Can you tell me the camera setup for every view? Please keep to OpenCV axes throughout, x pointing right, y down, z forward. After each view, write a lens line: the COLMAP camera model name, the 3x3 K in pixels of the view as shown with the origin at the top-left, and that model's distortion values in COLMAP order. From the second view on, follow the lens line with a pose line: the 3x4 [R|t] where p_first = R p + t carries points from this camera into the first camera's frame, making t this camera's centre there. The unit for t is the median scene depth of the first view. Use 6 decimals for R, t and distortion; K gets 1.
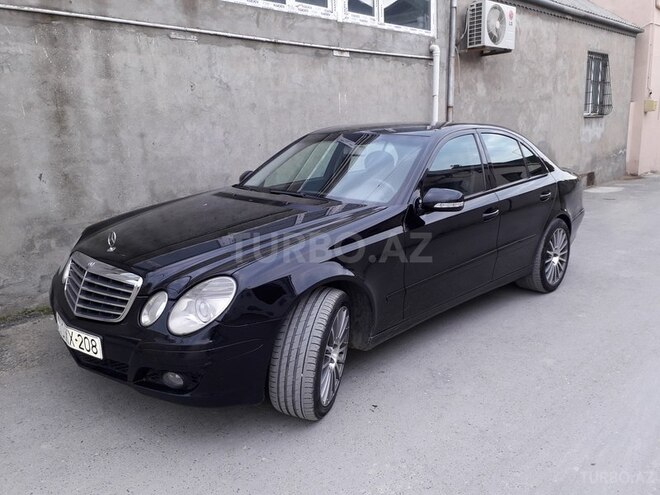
lens RADIAL K [[528.3, 0, 330.5], [0, 528.3, 248.4], [0, 0, 1]] dist [-0.012497, -0.018230]
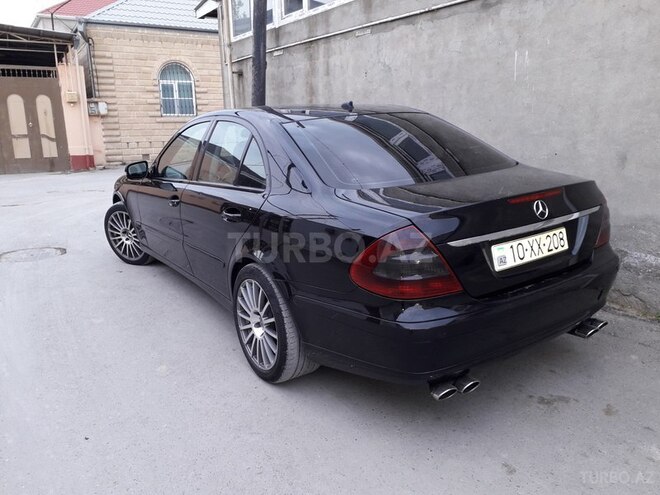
lens RADIAL K [[528.3, 0, 330.7], [0, 528.3, 247.5], [0, 0, 1]] dist [-0.012497, -0.018230]
pose [[-0.189748, 0.261175, -0.946458, 0.904762], [-0.175144, 0.939506, 0.294369, -0.246975], [0.966085, 0.221622, -0.132526, 1.058027]]
